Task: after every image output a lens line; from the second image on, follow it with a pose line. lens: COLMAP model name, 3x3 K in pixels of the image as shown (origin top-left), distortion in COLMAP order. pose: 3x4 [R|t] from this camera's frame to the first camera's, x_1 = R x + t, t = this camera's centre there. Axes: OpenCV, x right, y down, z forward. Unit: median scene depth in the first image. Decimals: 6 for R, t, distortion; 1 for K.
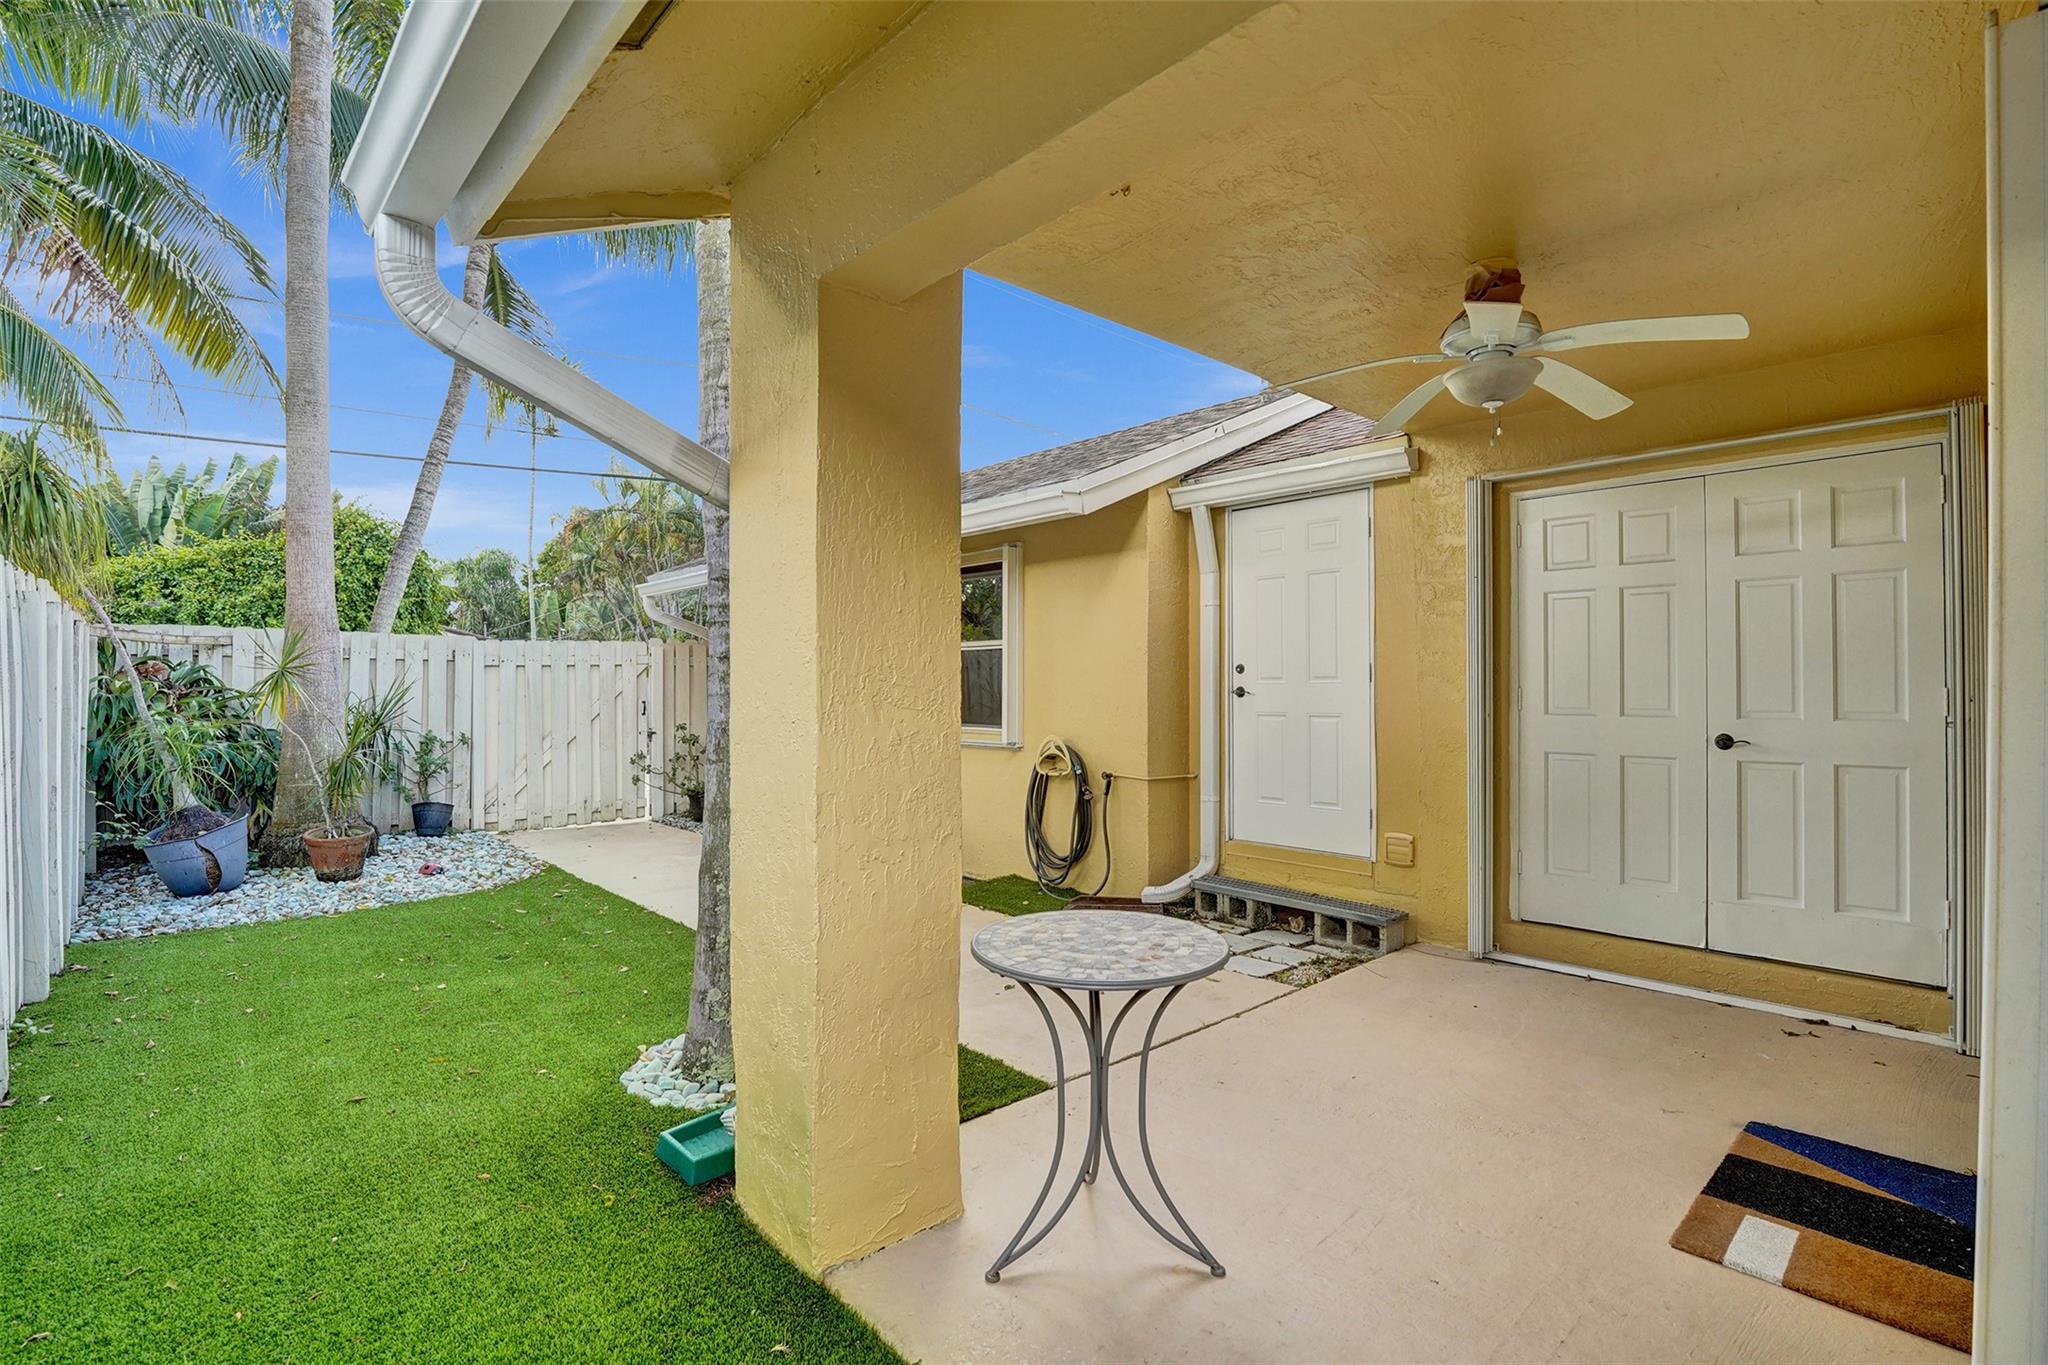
lens RADIAL K [[912.6, 0, 1020.8], [0, 912.6, 696.3], [0, 0, 1]] dist [-0.026207, 0.000694]
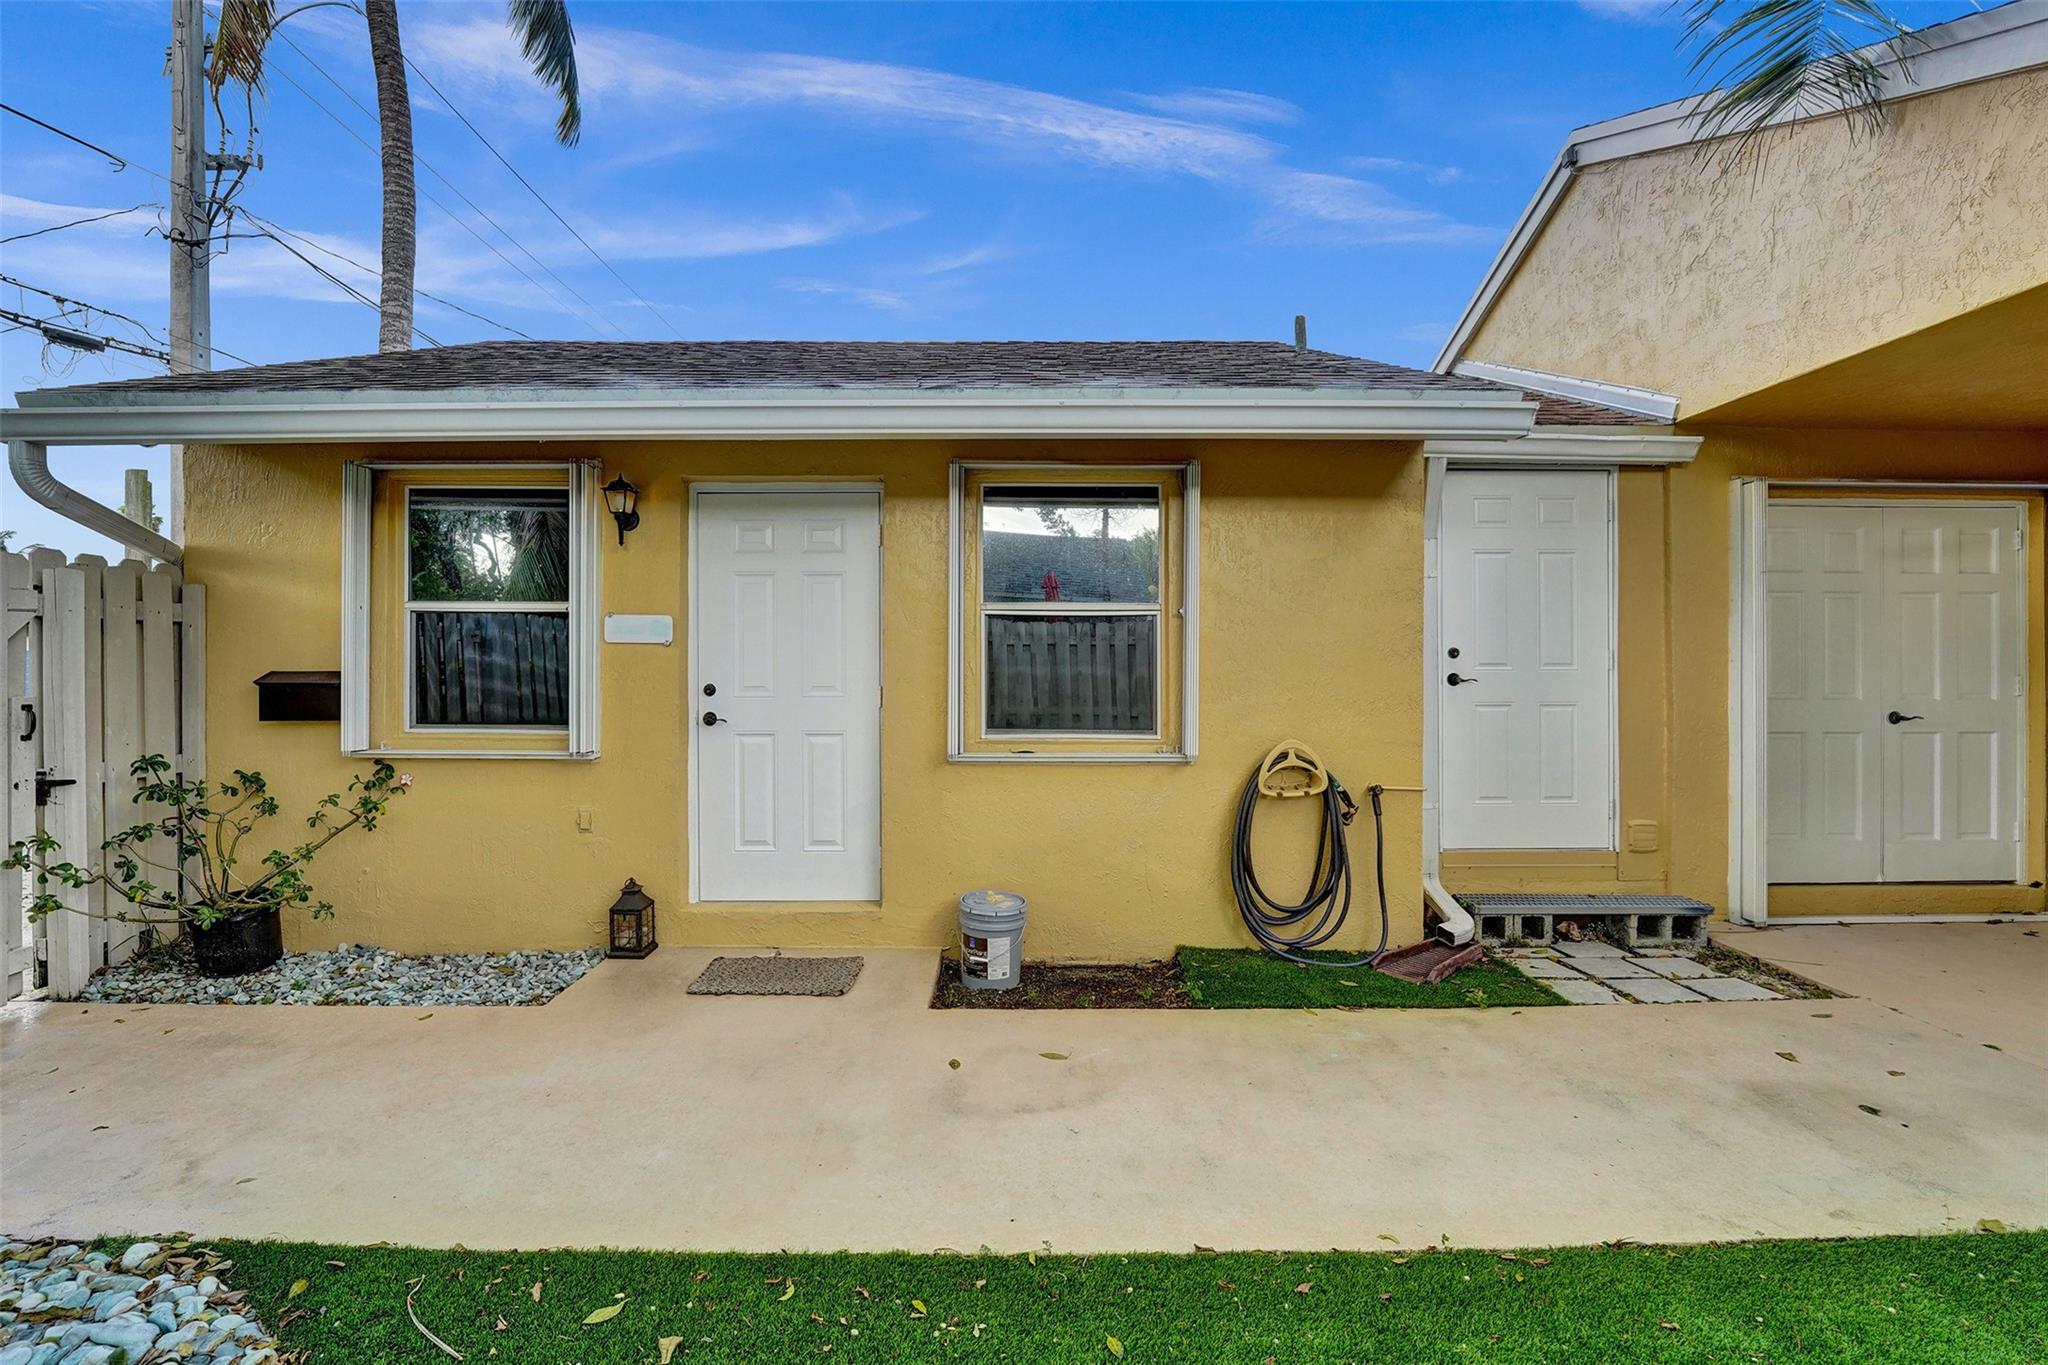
lens RADIAL K [[878.9, 0, 1029.2], [0, 878.9, 674.0], [0, 0, 1]] dist [-0.025162, -0.000126]
pose [[0.688650, -0.000839, 0.725094, -0.701667], [0.003845, 0.999990, -0.002494, -0.009891], [-0.725084, 0.004505, 0.688646, 0.780458]]
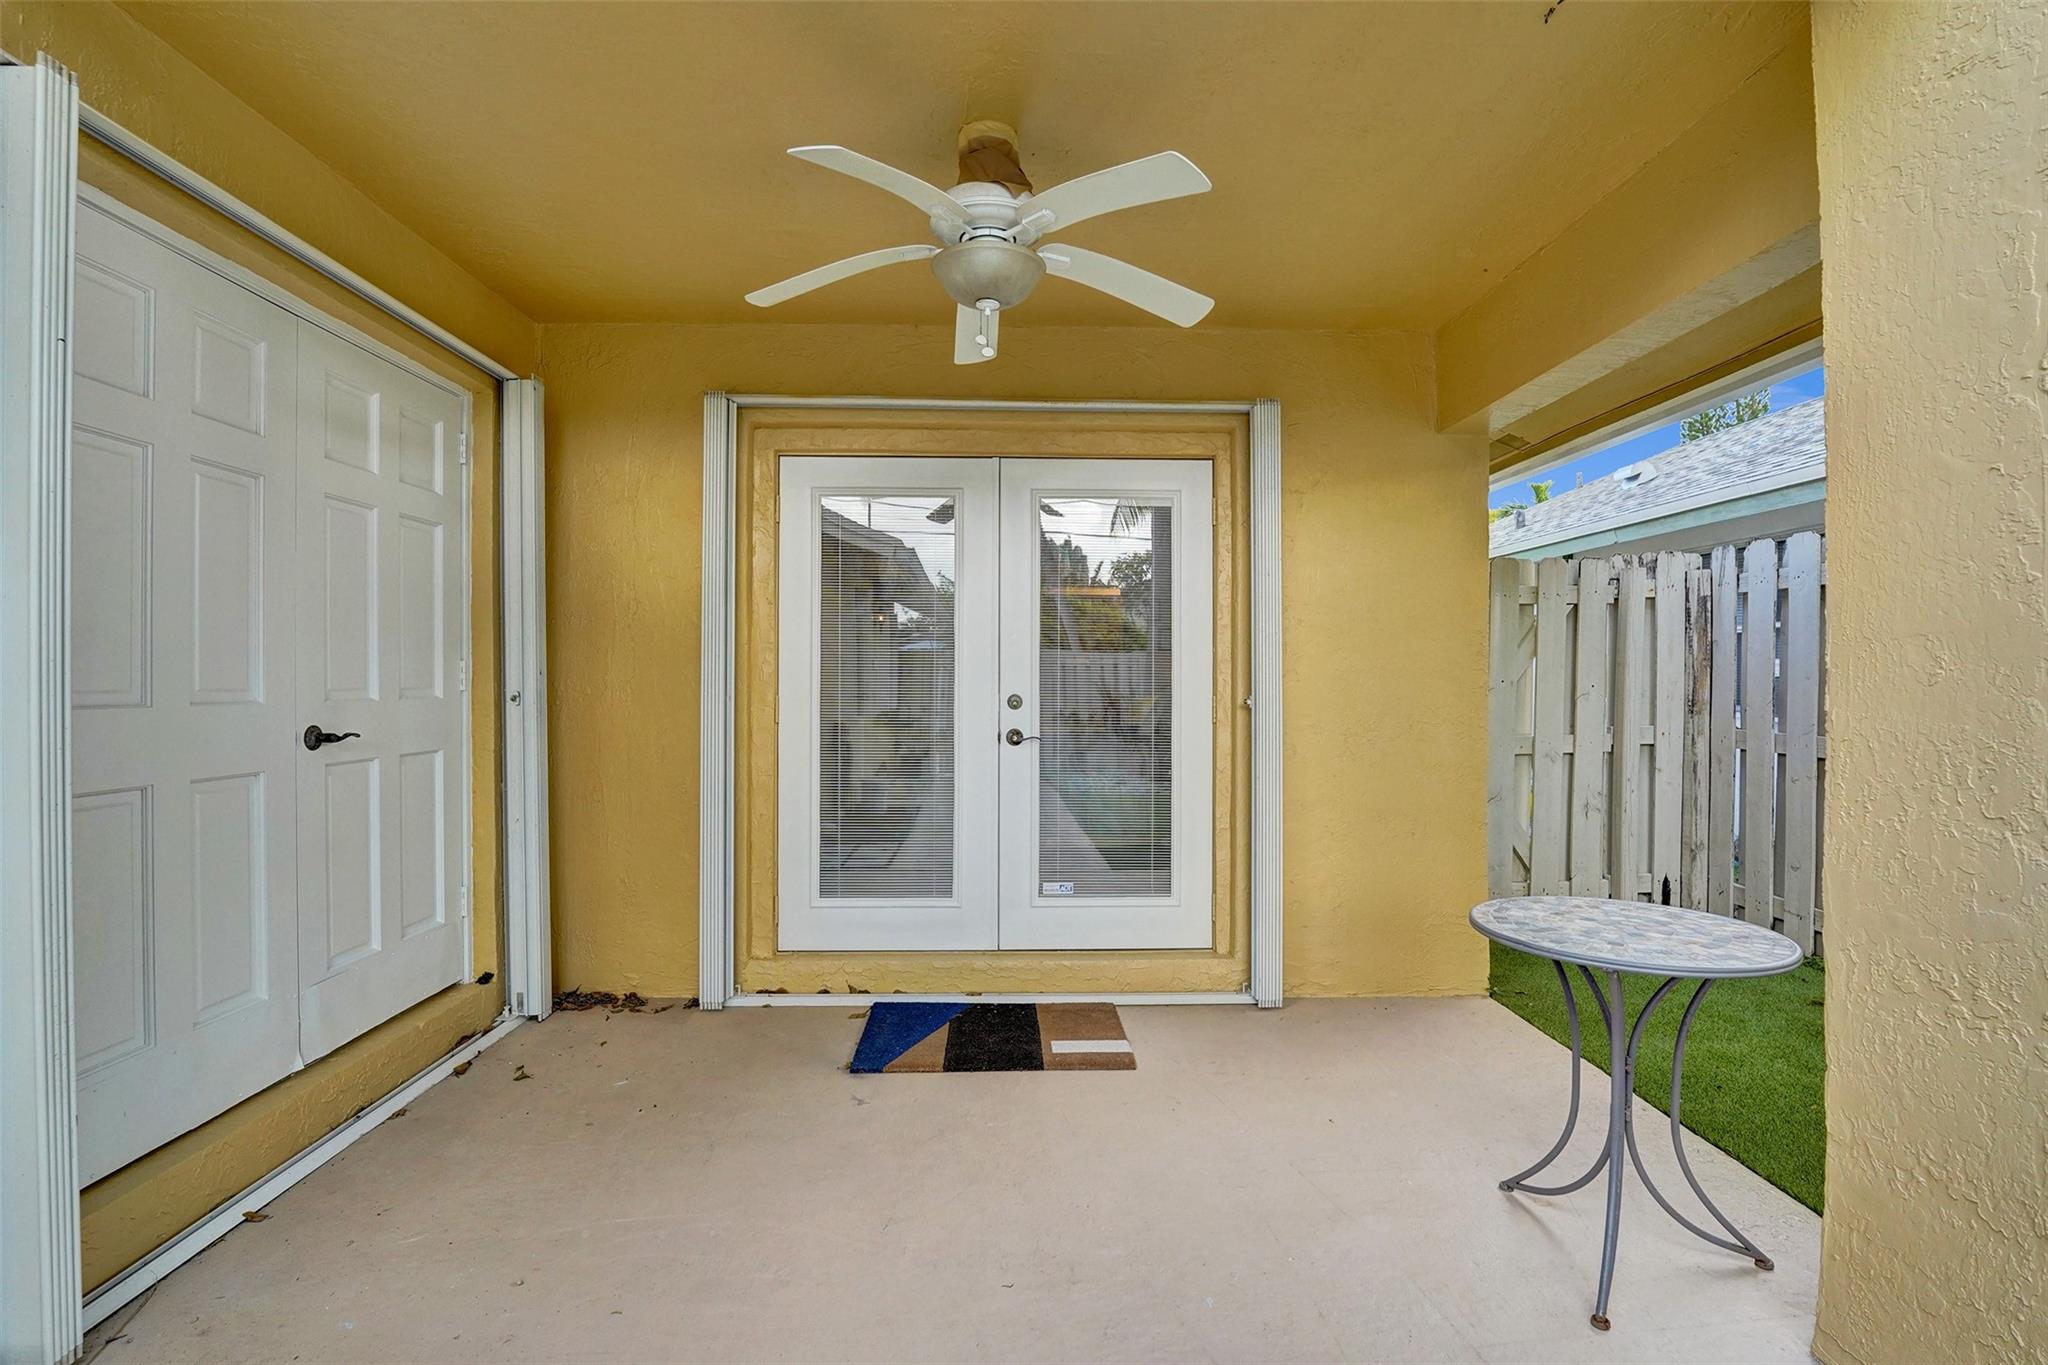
lens RADIAL K [[951.4, 0, 1022.2], [0, 951.4, 675.7], [0, 0, 1]] dist [-0.001409, -0.000442]
pose [[-0.746595, -0.008111, 0.665229, -0.043463], [-0.007586, 0.999964, 0.003679, -0.000553], [-0.665236, -0.002300, -0.746630, 0.869845]]
